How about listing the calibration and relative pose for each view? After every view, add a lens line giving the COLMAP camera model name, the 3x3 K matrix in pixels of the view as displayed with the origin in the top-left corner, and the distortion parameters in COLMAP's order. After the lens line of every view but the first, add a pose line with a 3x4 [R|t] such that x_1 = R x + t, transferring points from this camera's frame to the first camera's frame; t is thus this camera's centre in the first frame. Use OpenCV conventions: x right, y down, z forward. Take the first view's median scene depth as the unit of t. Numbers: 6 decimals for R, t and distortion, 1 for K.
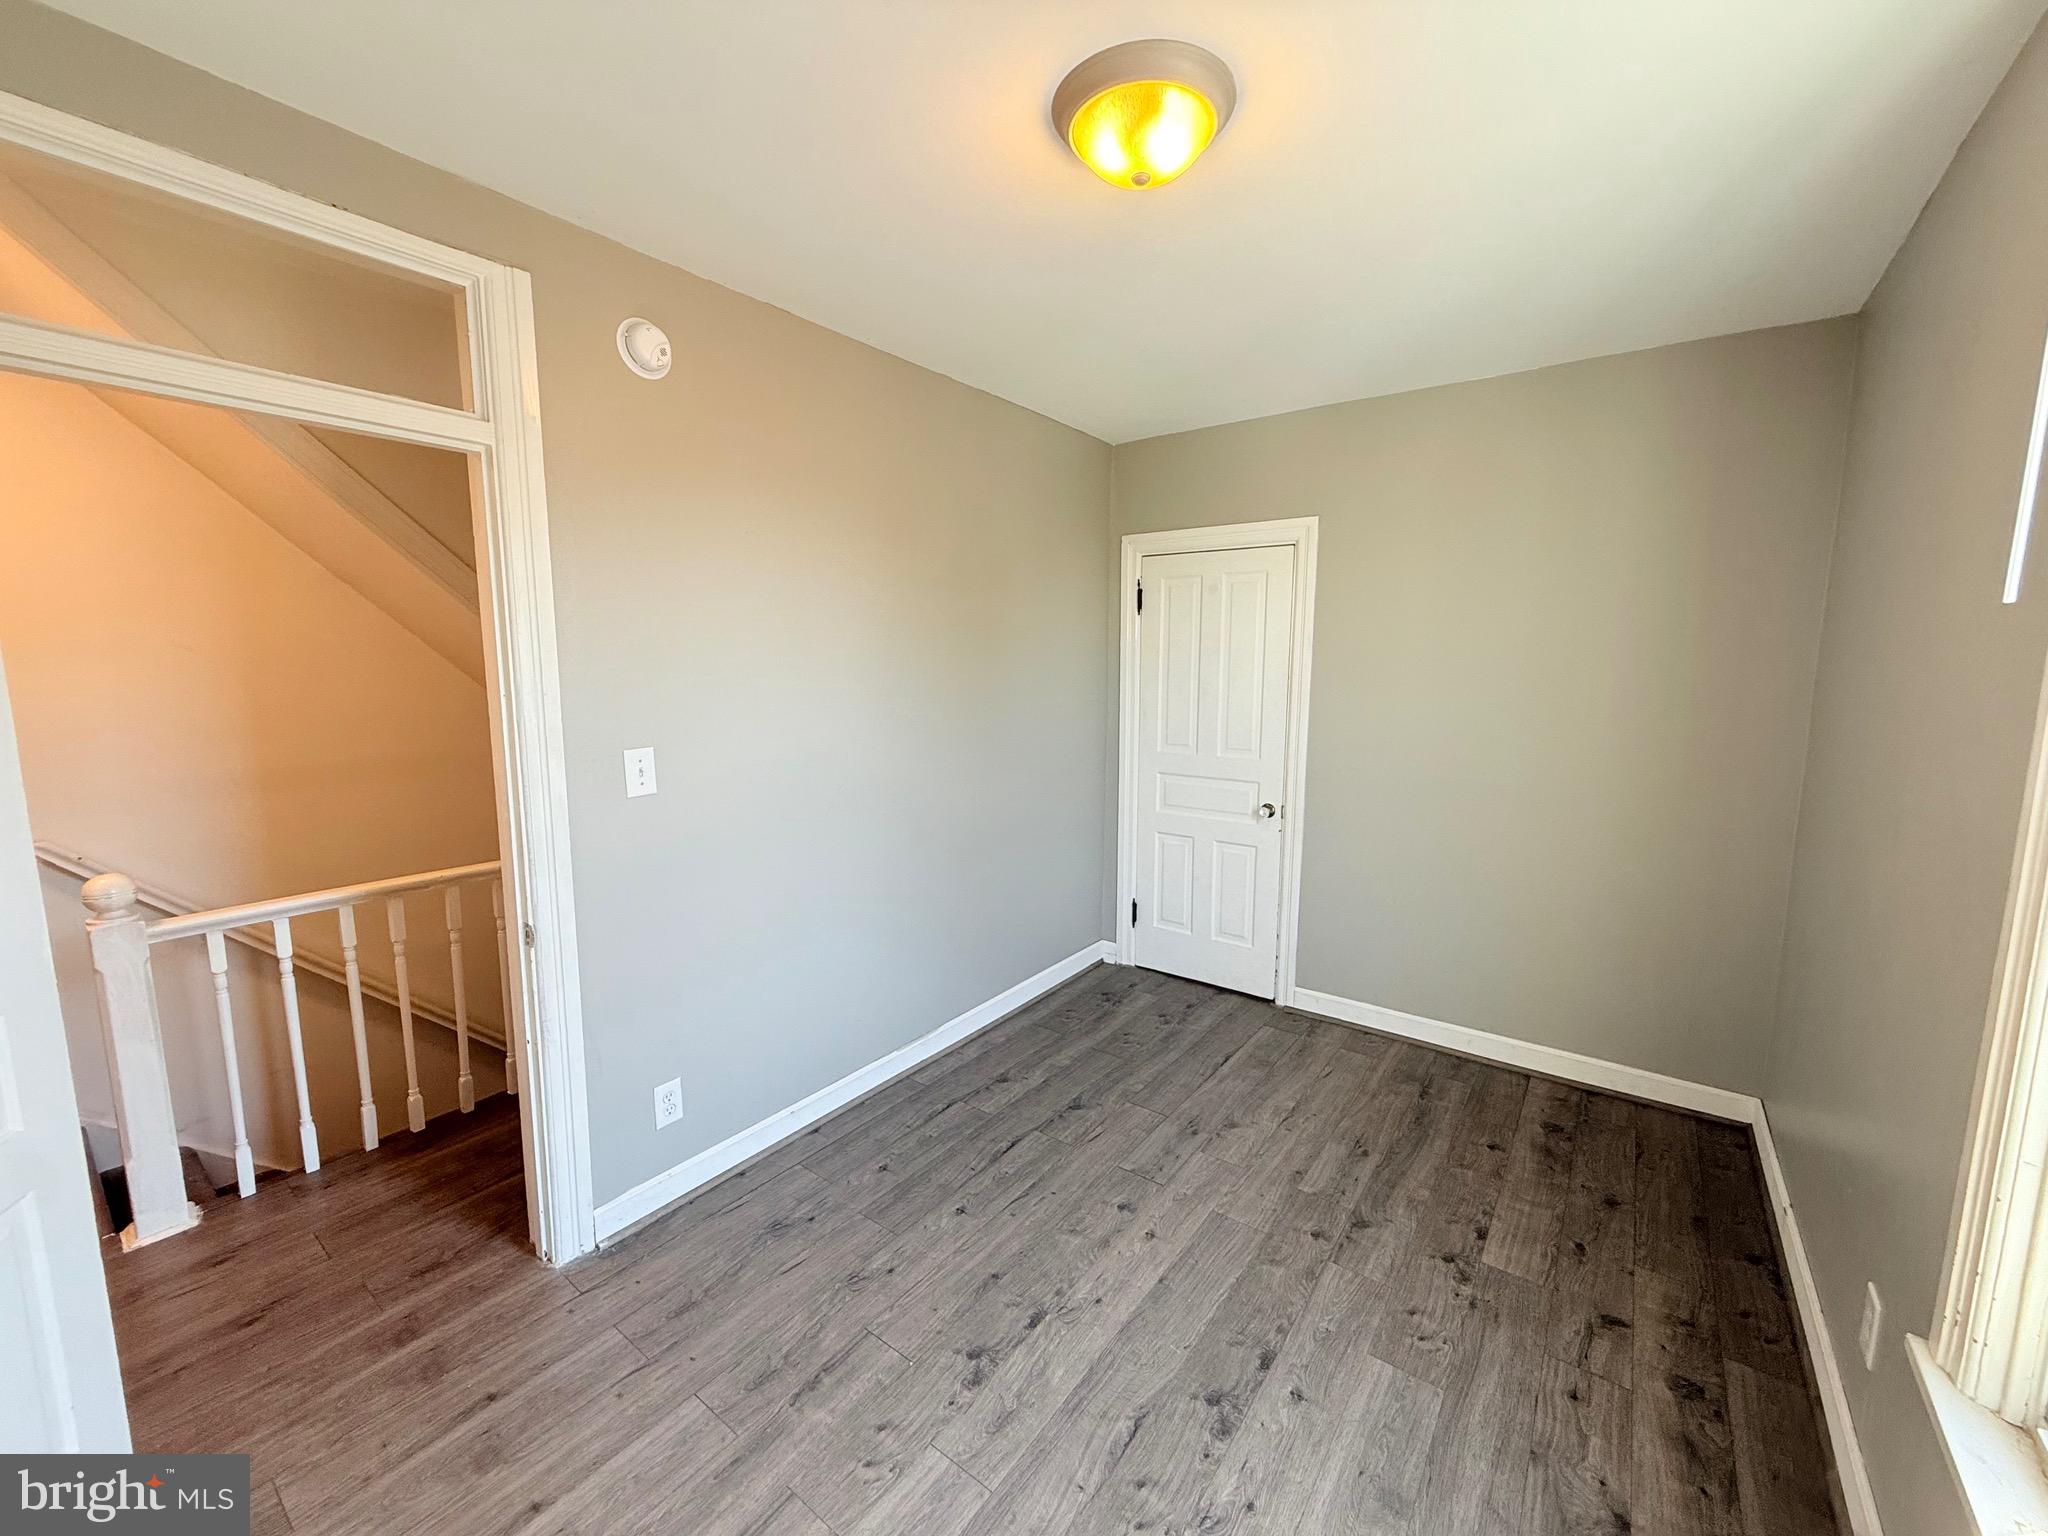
lens RADIAL K [[818.3, 0, 1020.7], [0, 818.3, 762.8], [0, 0, 1]] dist [0.000680, 0.000205]
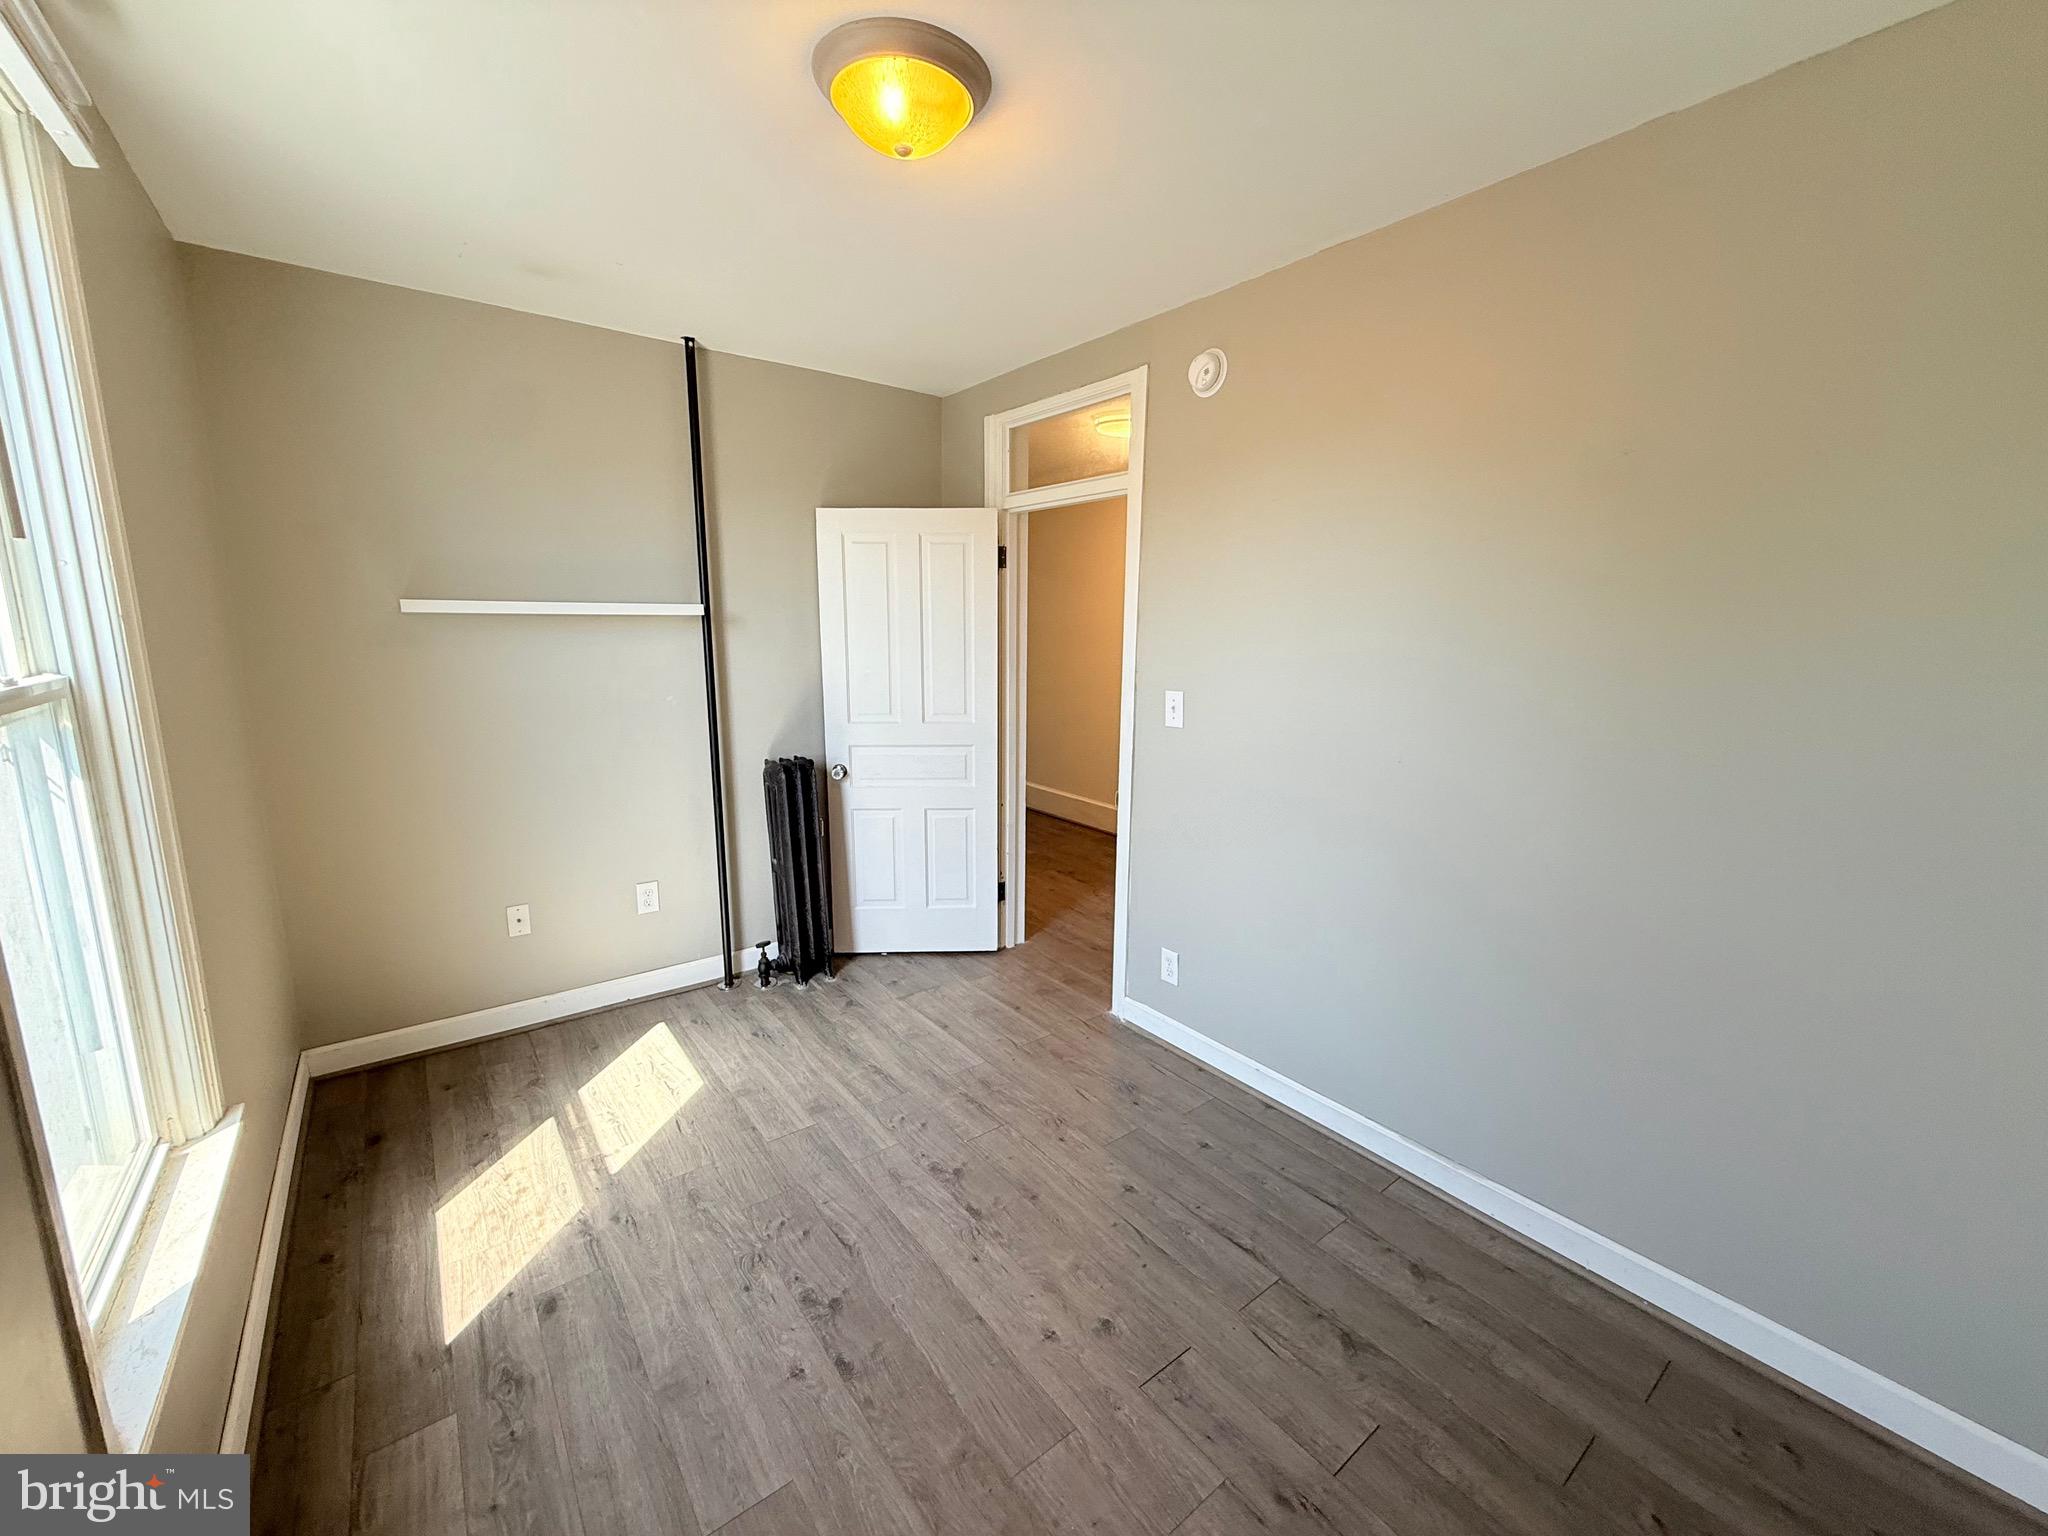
lens RADIAL K [[818.3, 0, 1020.7], [0, 818.3, 762.8], [0, 0, 1]] dist [0.000680, 0.000205]
pose [[-0.270133, 0.158860, -0.949627, 0.984031], [-0.129249, 0.971384, 0.199266, -0.153006], [0.954108, 0.176567, -0.241871, 1.241683]]
